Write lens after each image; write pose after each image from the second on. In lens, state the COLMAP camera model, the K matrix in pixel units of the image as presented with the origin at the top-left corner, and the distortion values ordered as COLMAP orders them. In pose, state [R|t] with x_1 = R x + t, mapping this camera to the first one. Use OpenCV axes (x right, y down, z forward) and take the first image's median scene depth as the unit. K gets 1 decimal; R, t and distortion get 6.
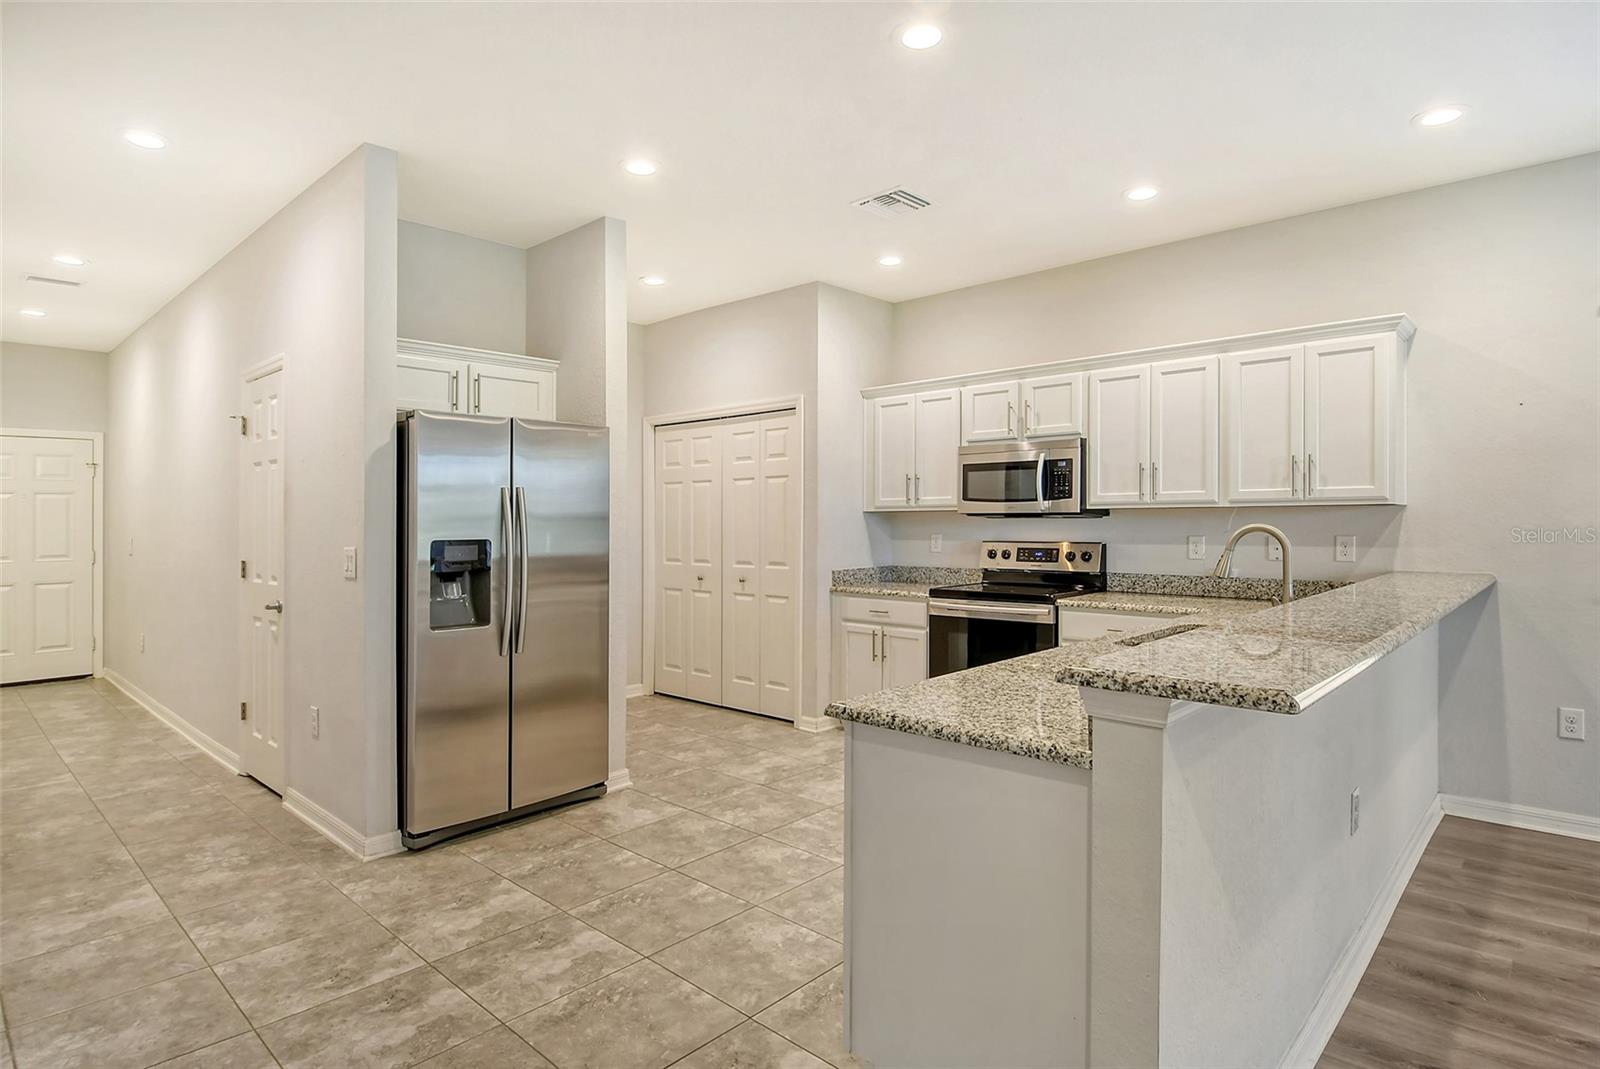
lens RADIAL K [[844.4, 0, 793.1], [0, 844.4, 546.1], [0, 0, 1]] dist [0.010464, -0.020134]
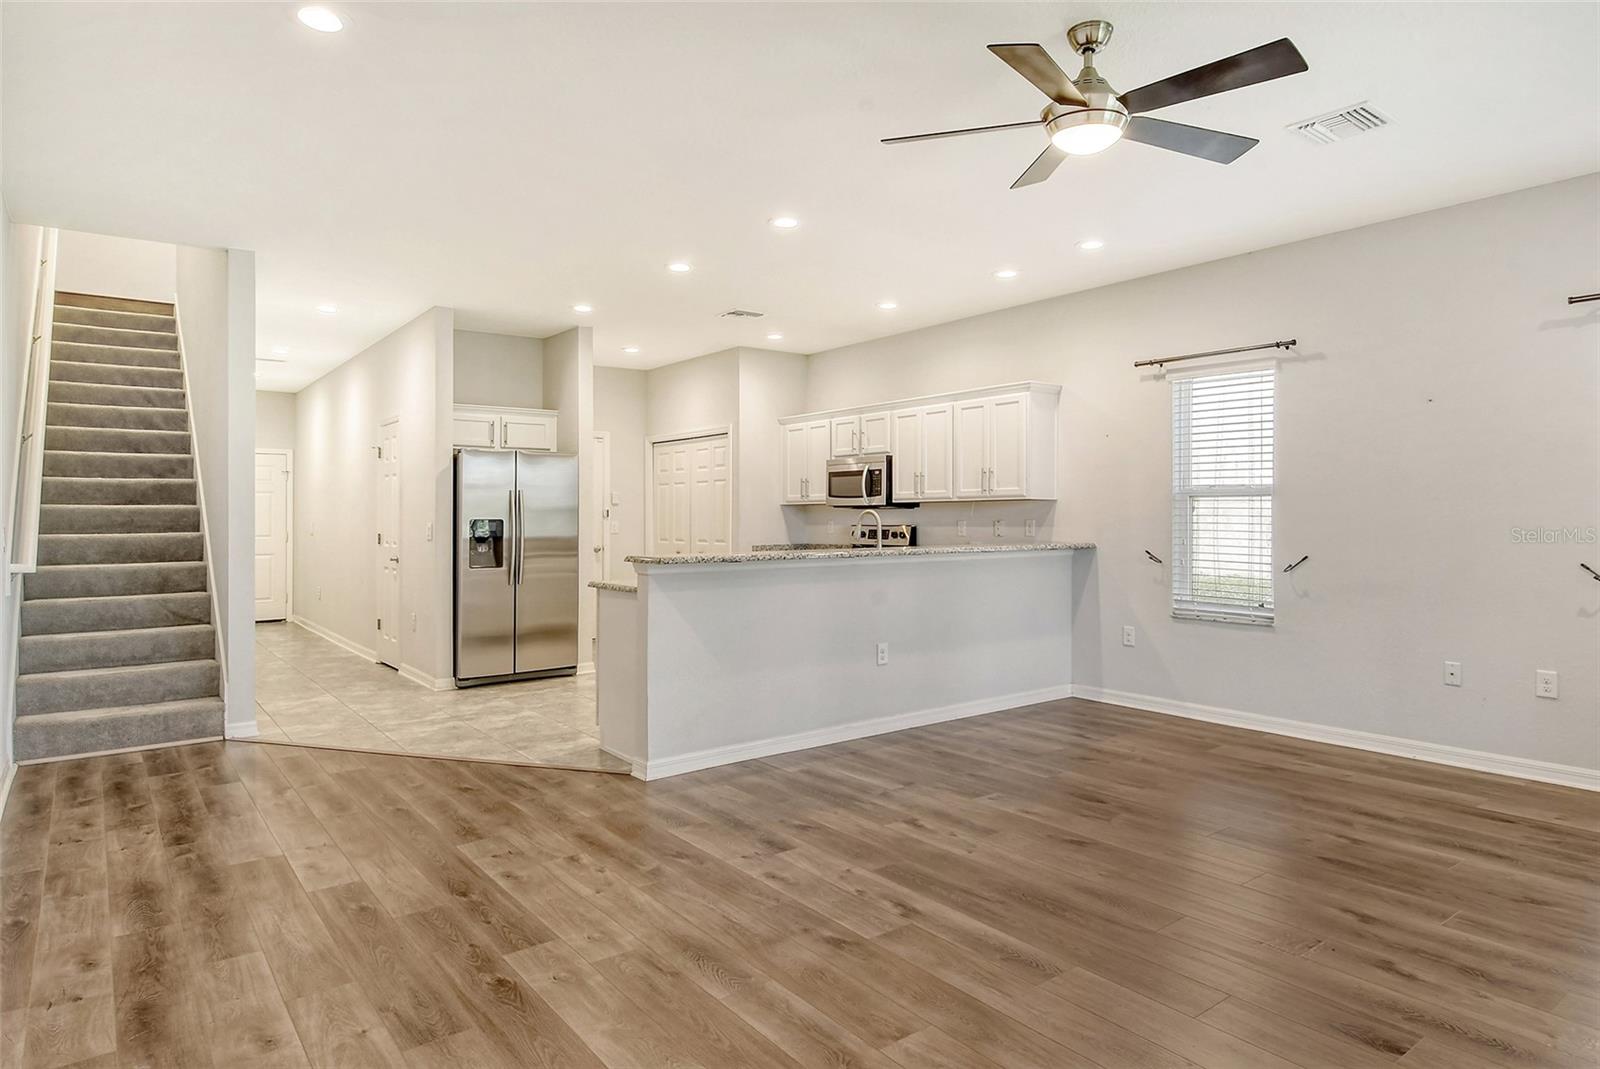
lens RADIAL K [[926.3, 0, 793.5], [0, 926.3, 552.2], [0, 0, 1]] dist [0.001164, -0.008185]
pose [[0.985623, 0.009368, -0.168701, 0.447954], [-0.008096, 0.999933, 0.008227, 0.031646], [0.168767, -0.006743, 0.985633, -0.640087]]
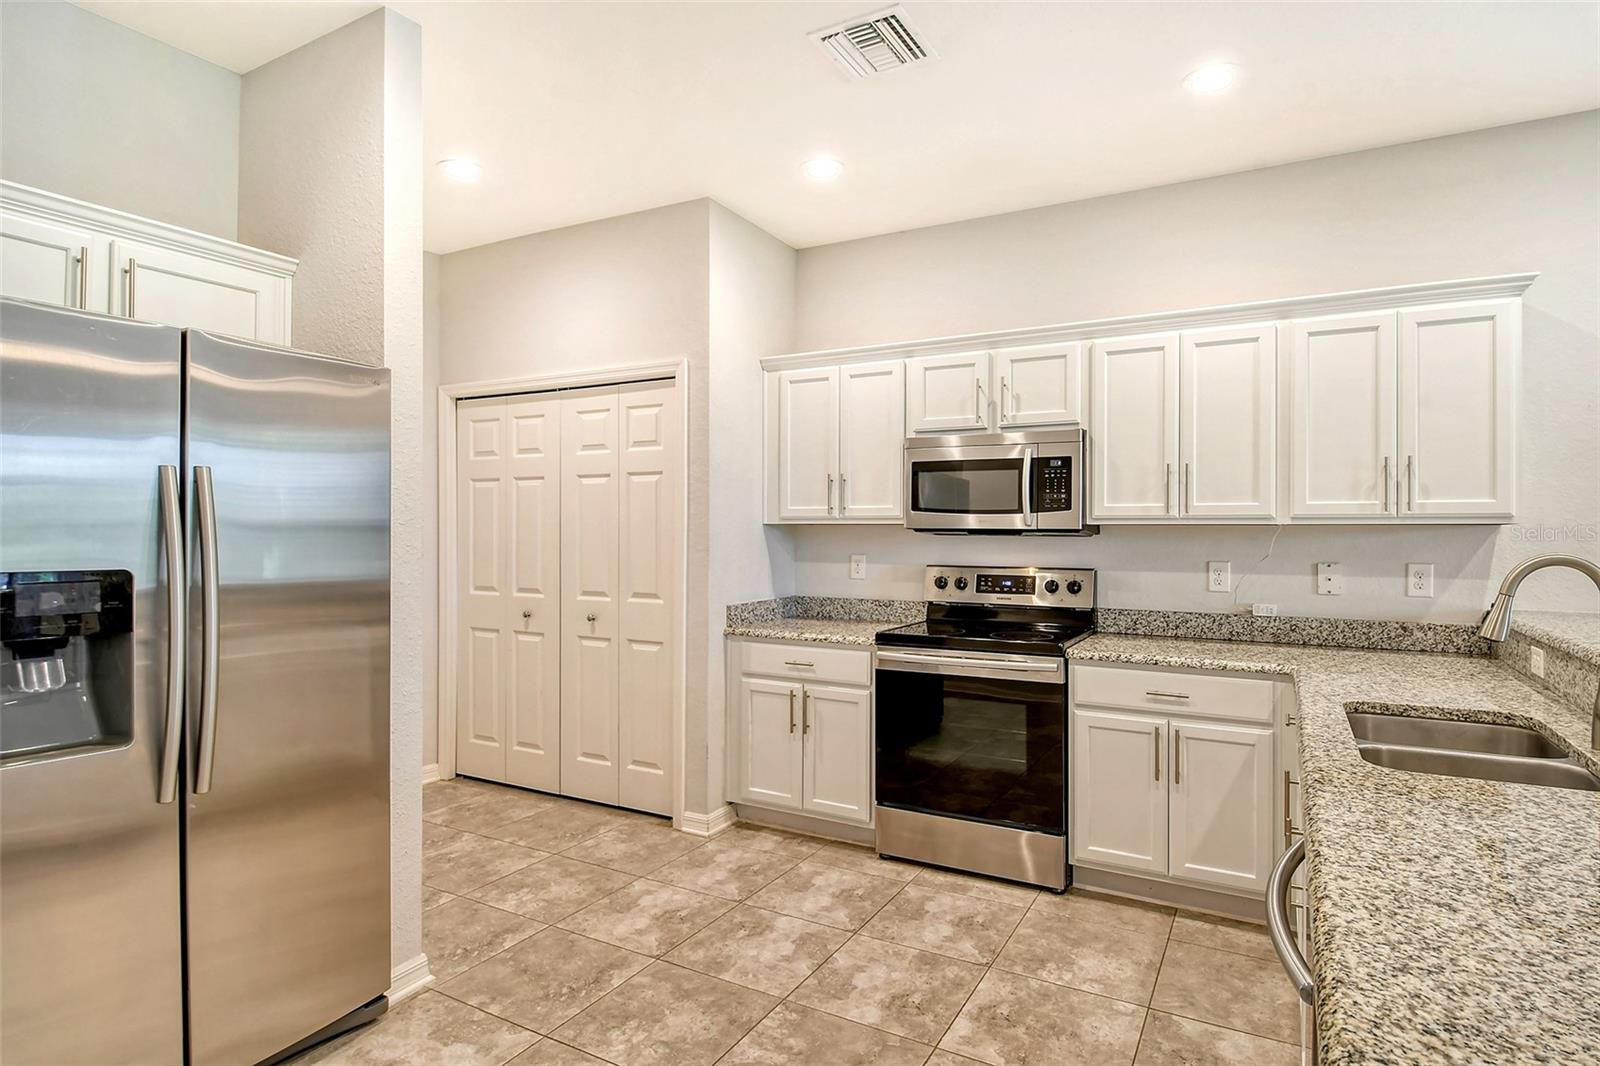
lens RADIAL K [[844.4, 0, 802.5], [0, 844.4, 556.5], [0, 0, 1]] dist [0.010464, -0.020134]
pose [[0.969133, 0.003023, 0.246520, -0.080147], [-0.002568, 0.999994, -0.002168, -0.013364], [-0.246525, 0.001469, 0.969135, 0.334613]]
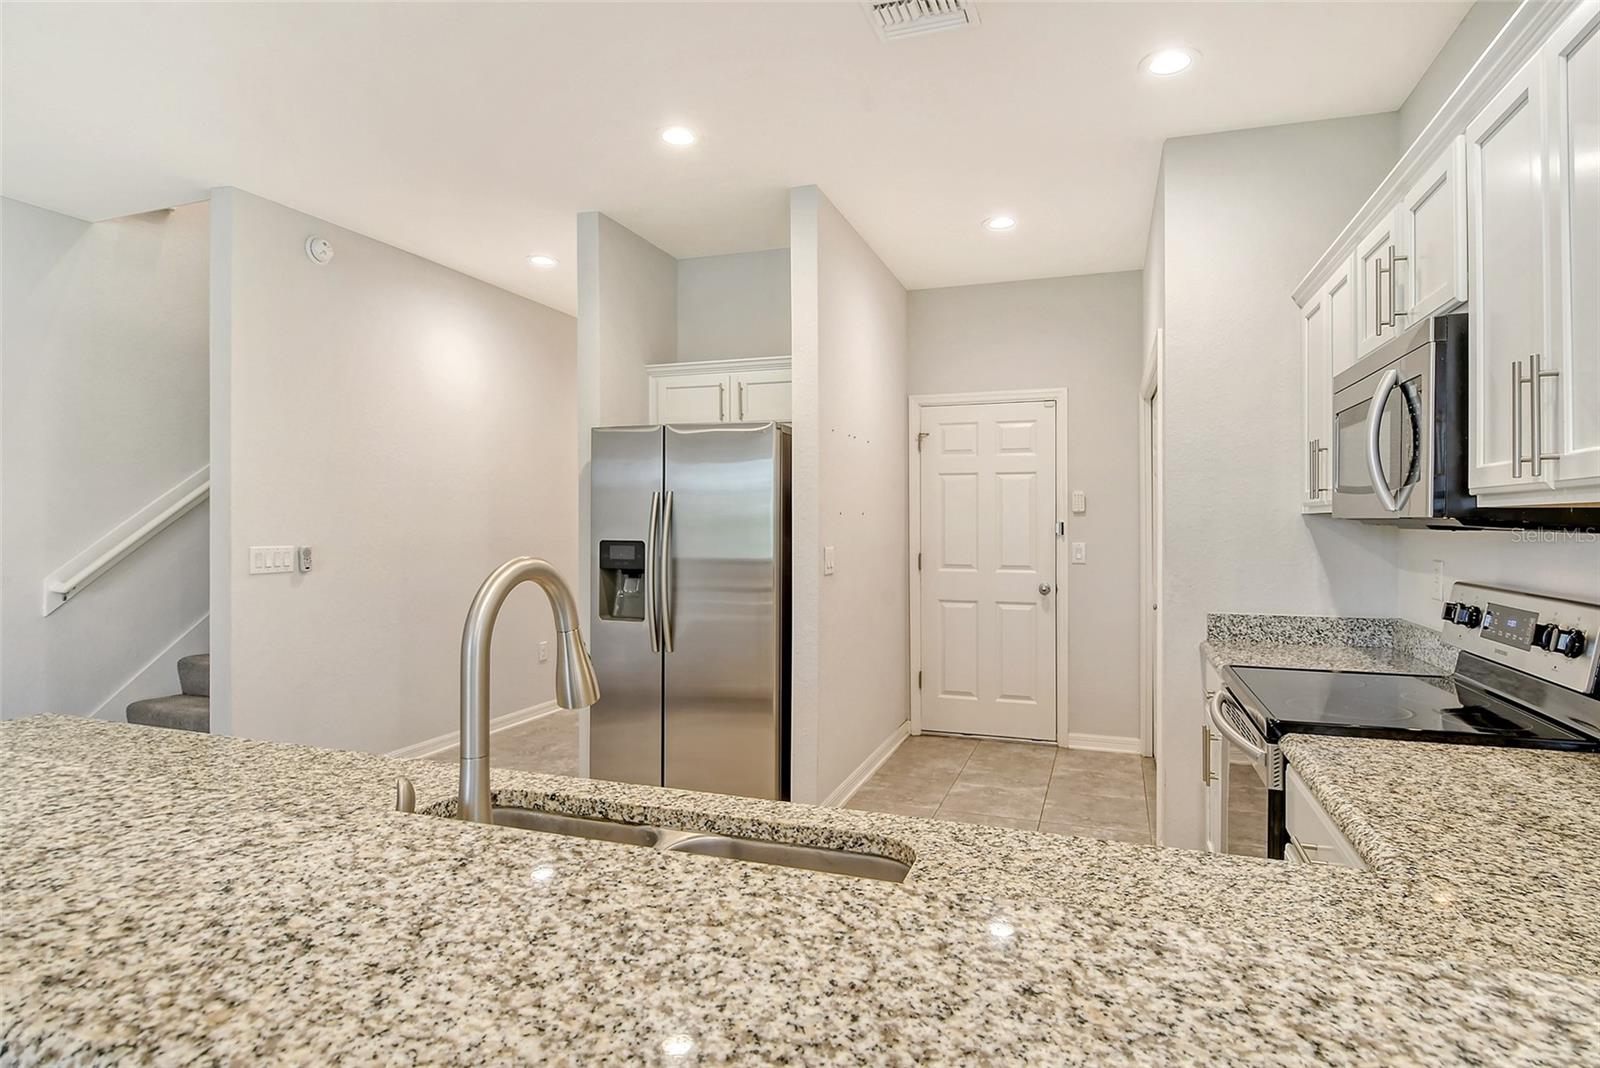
lens RADIAL K [[844.4, 0, 820.0], [0, 844.4, 529.8], [0, 0, 1]] dist [0.010464, -0.020134]
pose [[0.419570, 0.017943, -0.907546, 0.554065], [-0.034771, 0.999389, 0.003684, -0.026715], [0.907057, 0.030010, 0.419937, 0.585099]]
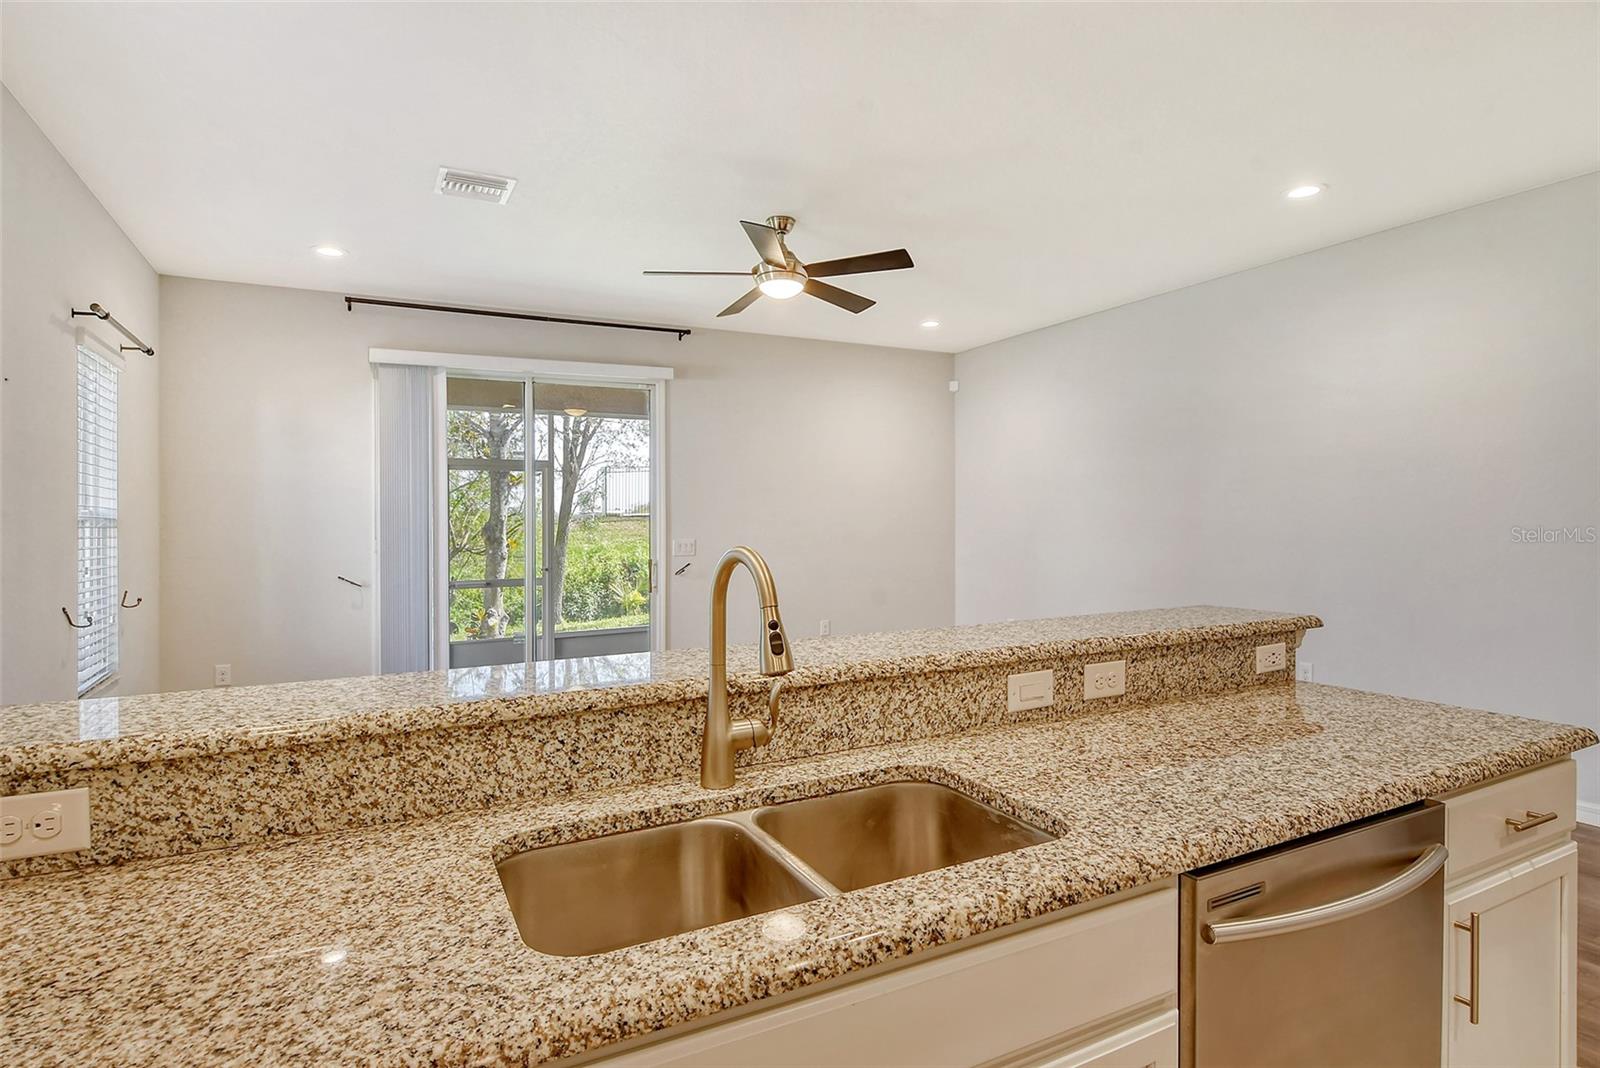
lens RADIAL K [[844.4, 0, 802.1], [0, 844.4, 501.2], [0, 0, 1]] dist [0.010464, -0.020134]
pose [[-0.944621, 0.024203, 0.327269, 0.220232], [0.028209, 0.999574, 0.007499, -0.033582], [-0.326948, 0.016316, -0.944902, 0.876190]]
